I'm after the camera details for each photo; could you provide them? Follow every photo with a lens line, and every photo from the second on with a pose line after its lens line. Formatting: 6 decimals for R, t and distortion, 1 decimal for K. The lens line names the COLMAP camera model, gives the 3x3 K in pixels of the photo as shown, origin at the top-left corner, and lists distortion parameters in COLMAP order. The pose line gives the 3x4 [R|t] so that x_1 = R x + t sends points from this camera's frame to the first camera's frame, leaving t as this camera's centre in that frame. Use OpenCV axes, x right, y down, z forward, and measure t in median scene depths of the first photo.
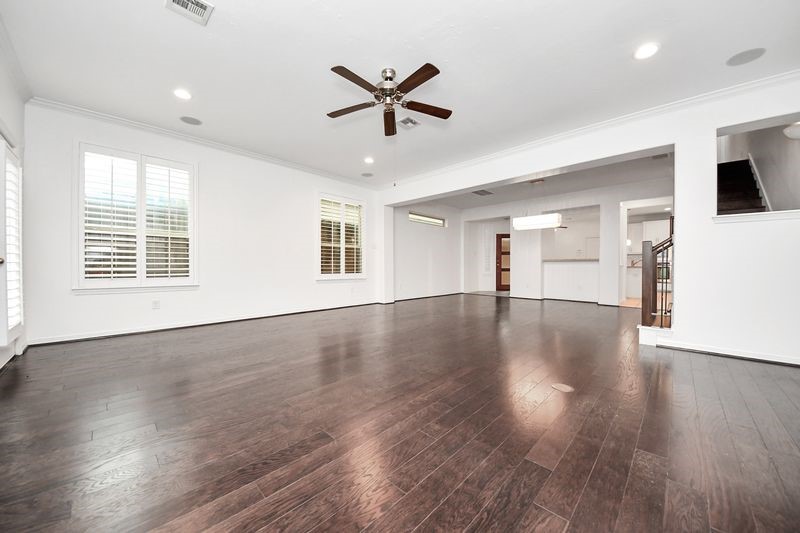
lens RADIAL K [[282.0, 0, 396.1], [0, 282.0, 266.8], [0, 0, 1]] dist [-0.000459, -0.000033]
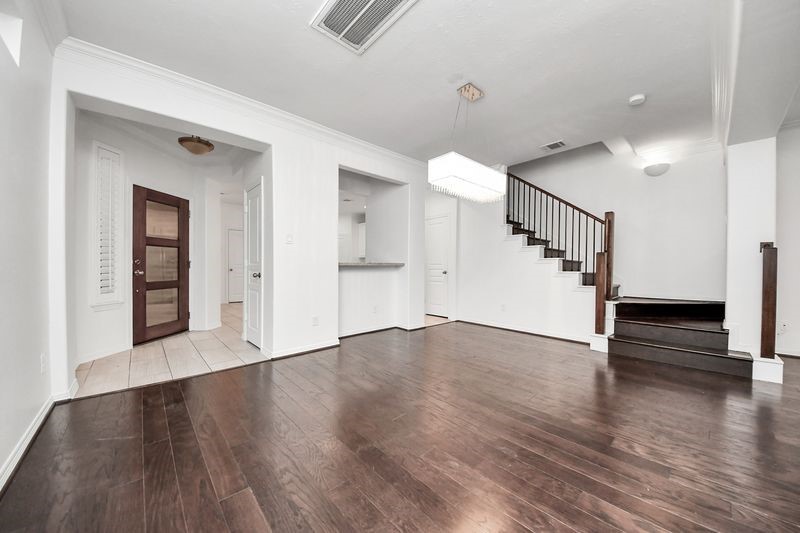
lens RADIAL K [[282.0, 0, 397.8], [0, 282.0, 268.7], [0, 0, 1]] dist [-0.000459, -0.000033]
pose [[0.065582, -0.011376, 0.997782, 0.023949], [0.002261, 0.999934, 0.011252, -0.016500], [-0.997845, 0.001518, 0.065603, 0.645465]]
